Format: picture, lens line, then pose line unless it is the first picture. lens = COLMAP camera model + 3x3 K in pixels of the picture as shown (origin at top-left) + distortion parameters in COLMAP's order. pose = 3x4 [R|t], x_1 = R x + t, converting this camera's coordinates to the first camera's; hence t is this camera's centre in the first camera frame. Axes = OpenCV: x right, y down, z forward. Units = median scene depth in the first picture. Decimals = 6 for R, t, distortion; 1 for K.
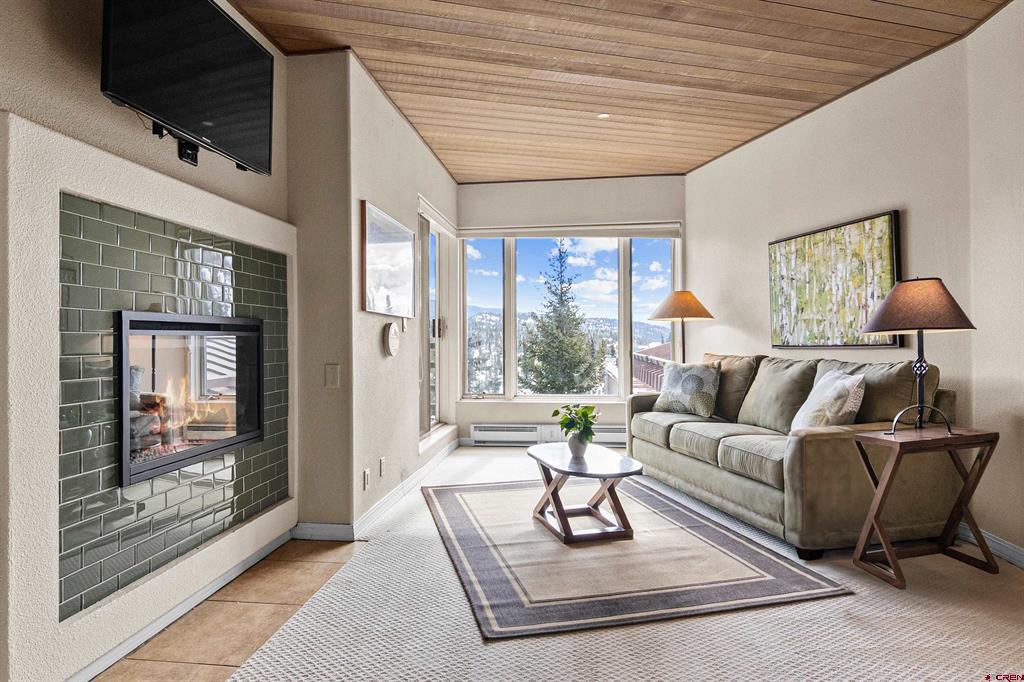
lens RADIAL K [[588.4, 0, 535.7], [0, 588.4, 331.9], [0, 0, 1]] dist [0.024215, -0.000400]
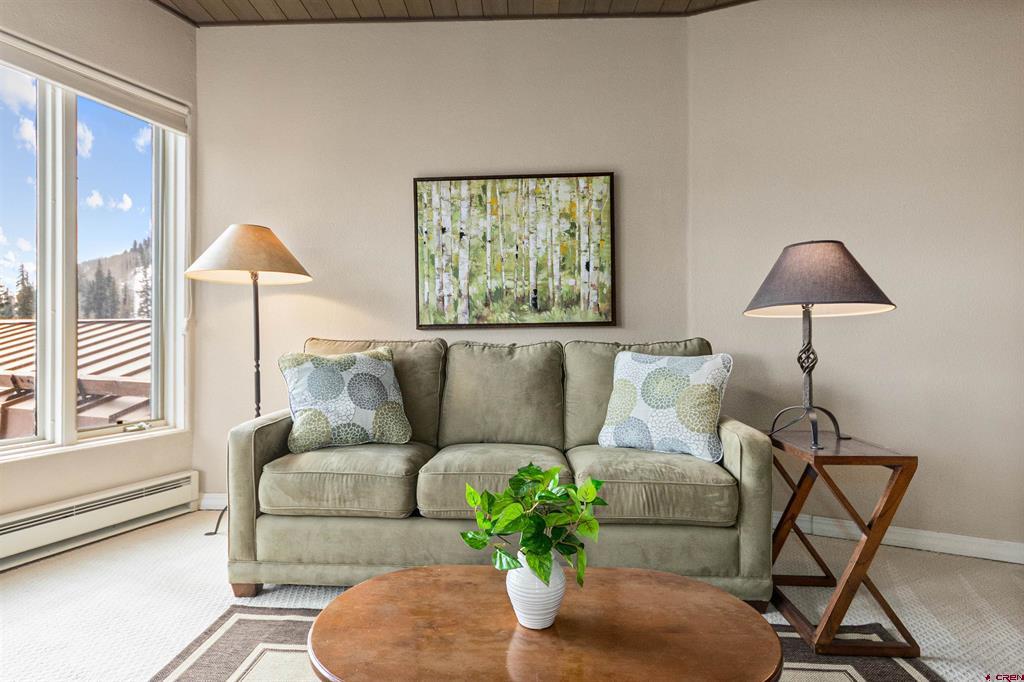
lens RADIAL K [[528.7, 0, 516.5], [0, 528.7, 344.2], [0, 0, 1]] dist [-0.006103, -0.001618]
pose [[0.337479, -0.007711, 0.941302, -0.170557], [-0.015560, 0.999784, 0.013769, 0.038756], [-0.941205, -0.019293, 0.337286, 0.753005]]
